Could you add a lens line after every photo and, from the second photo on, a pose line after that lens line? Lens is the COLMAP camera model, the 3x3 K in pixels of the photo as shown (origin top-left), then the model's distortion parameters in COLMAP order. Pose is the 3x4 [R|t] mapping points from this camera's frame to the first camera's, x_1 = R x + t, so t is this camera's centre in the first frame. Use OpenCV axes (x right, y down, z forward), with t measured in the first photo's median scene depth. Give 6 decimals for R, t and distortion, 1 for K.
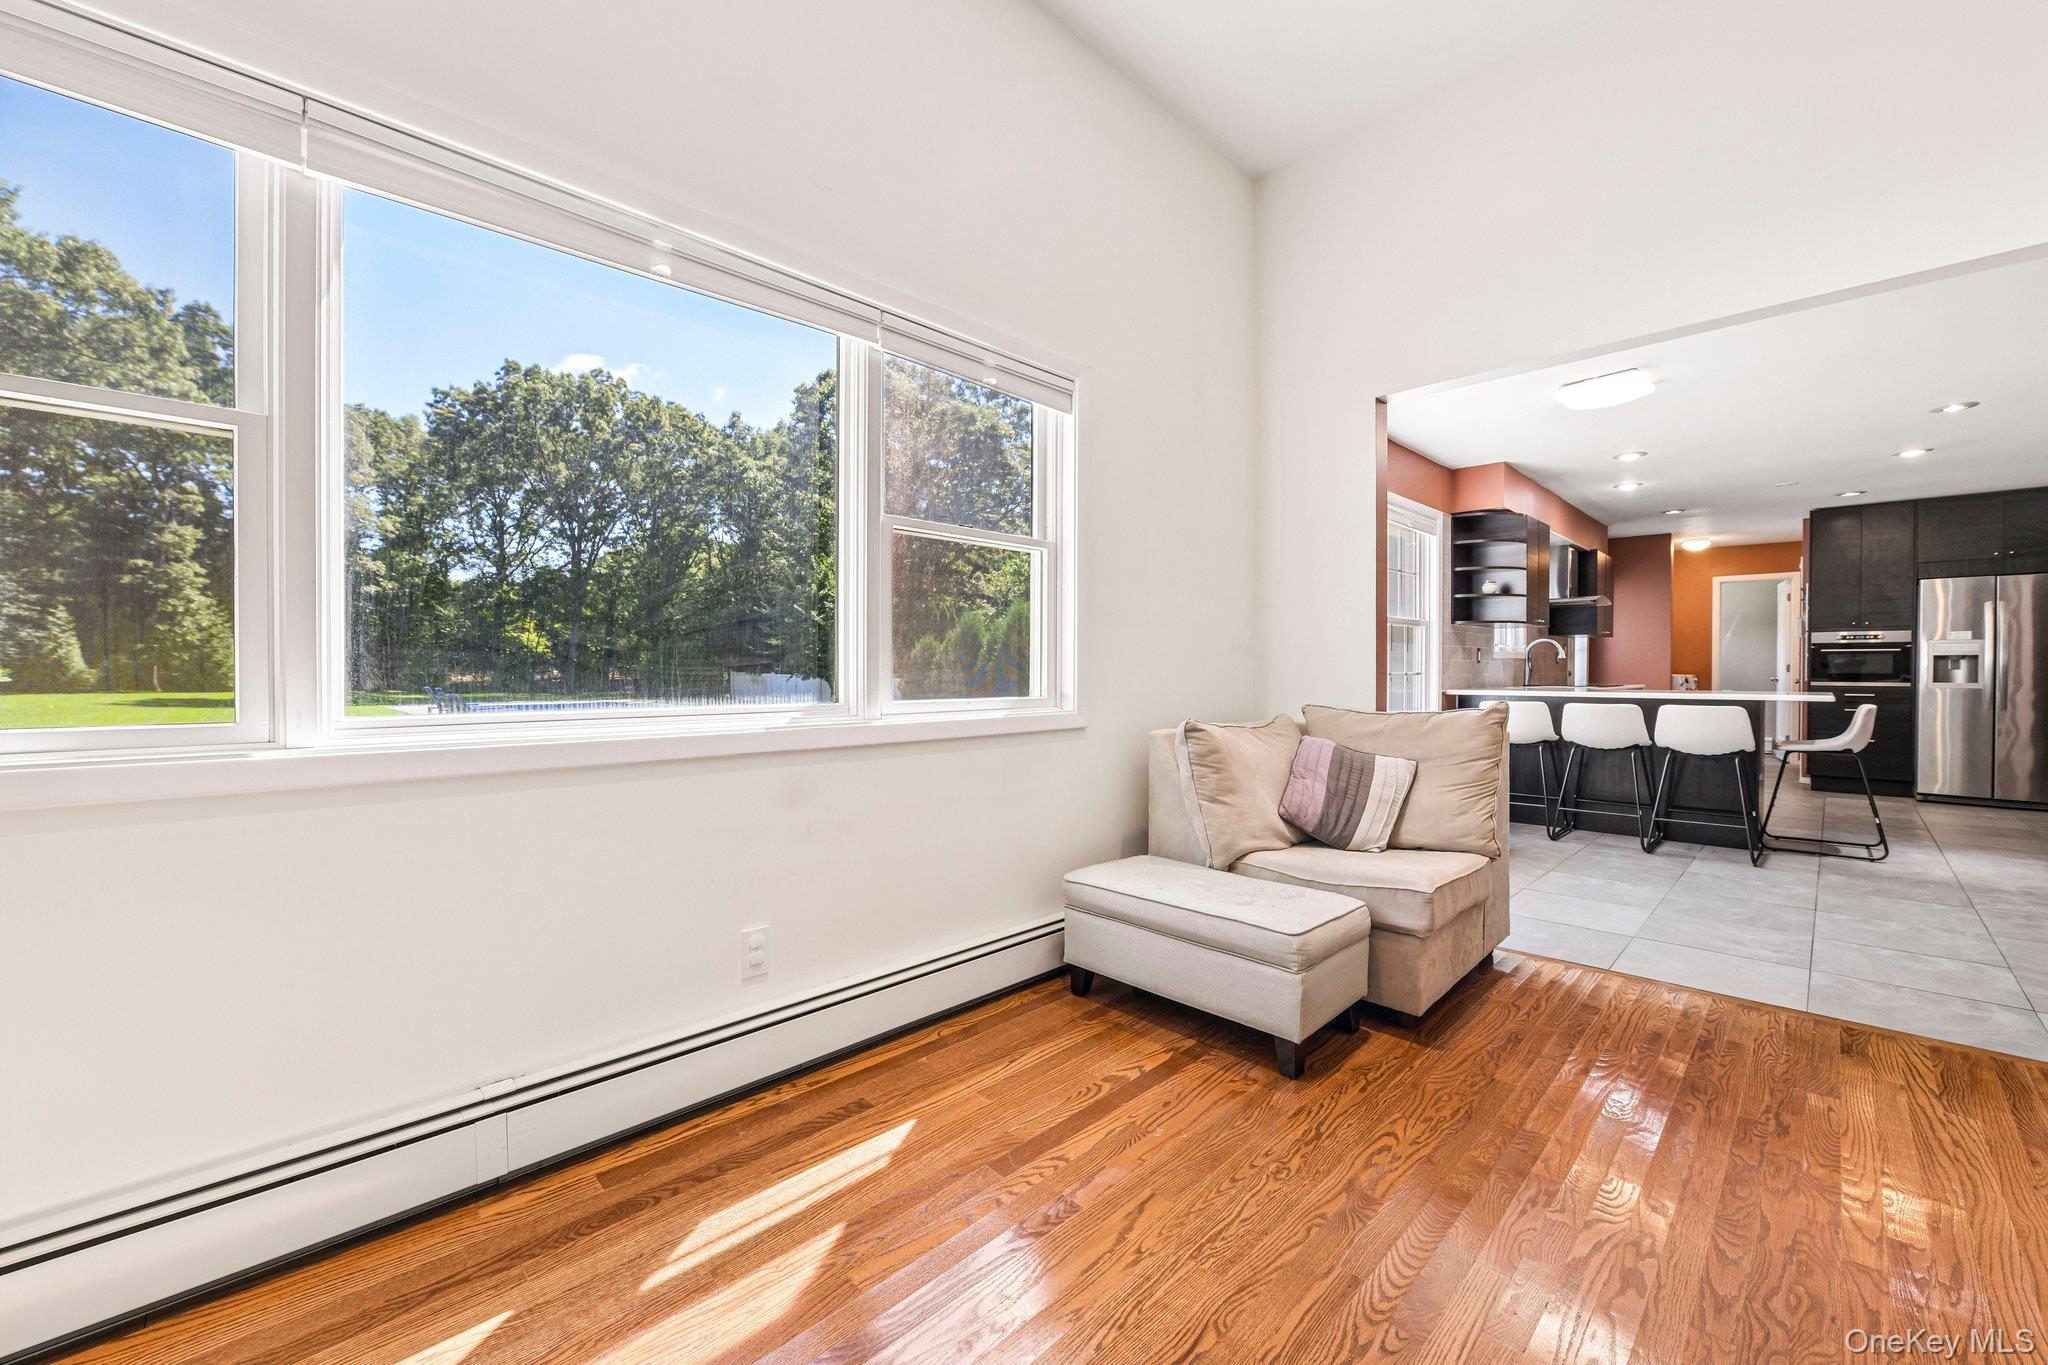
lens RADIAL K [[827.9, 0, 1012.7], [0, 827.9, 681.2], [0, 0, 1]] dist [-0.010658, 0.000436]
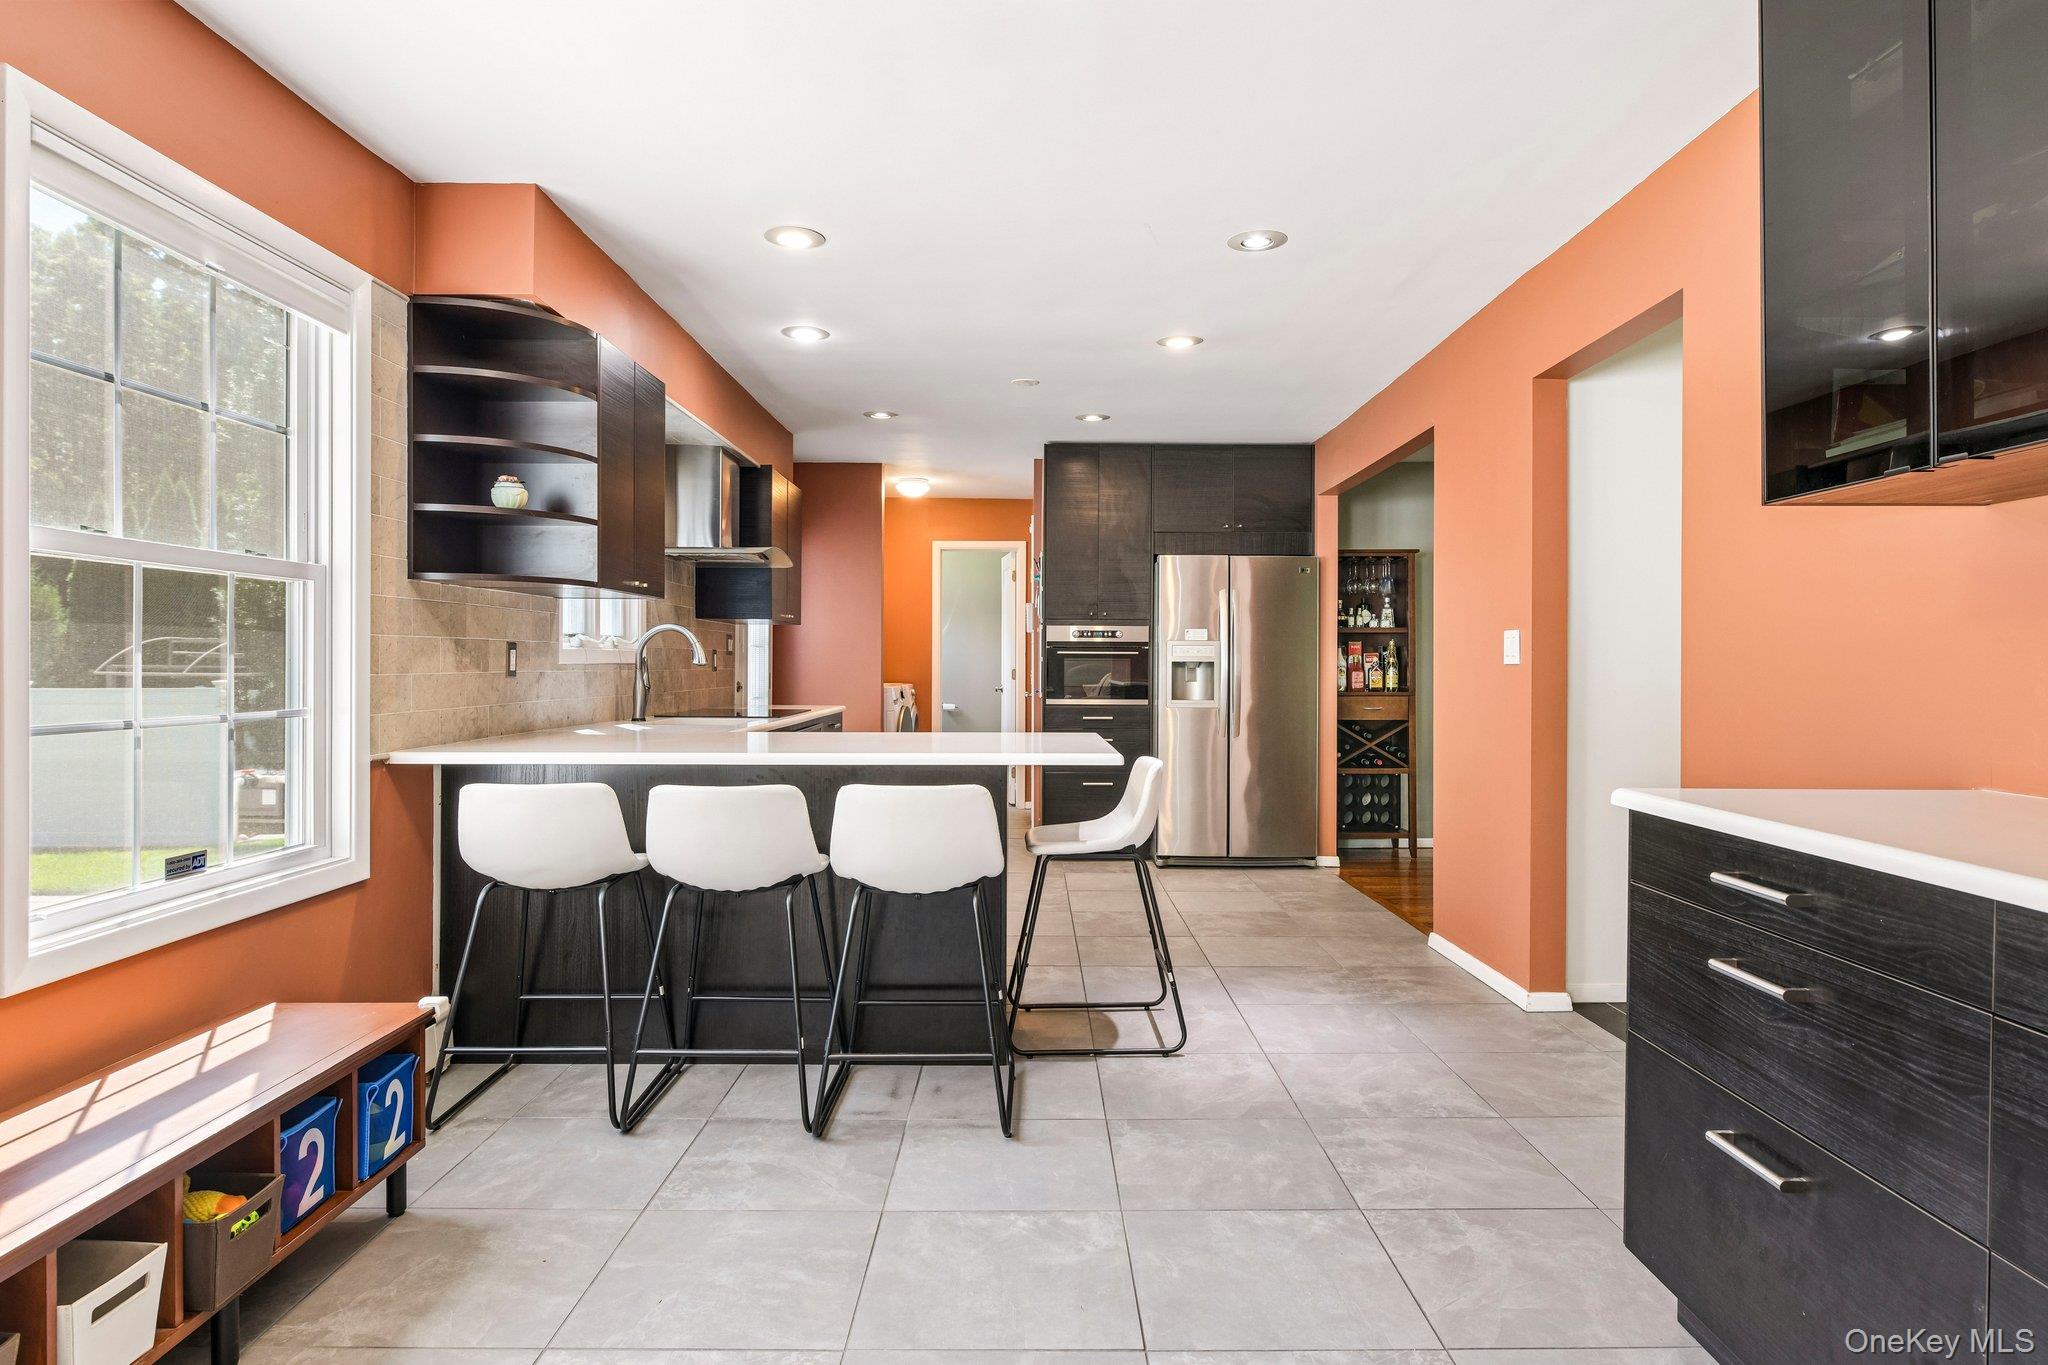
lens RADIAL K [[1183.2, 0, 1025.6], [0, 1183.2, 673.7], [0, 0, 1]] dist [-0.001015, 0.000054]
pose [[0.708170, -0.002059, 0.706039, 0.313323], [0.004730, 0.999987, -0.001828, -0.020356], [-0.706026, 0.004634, 0.708171, 0.367643]]
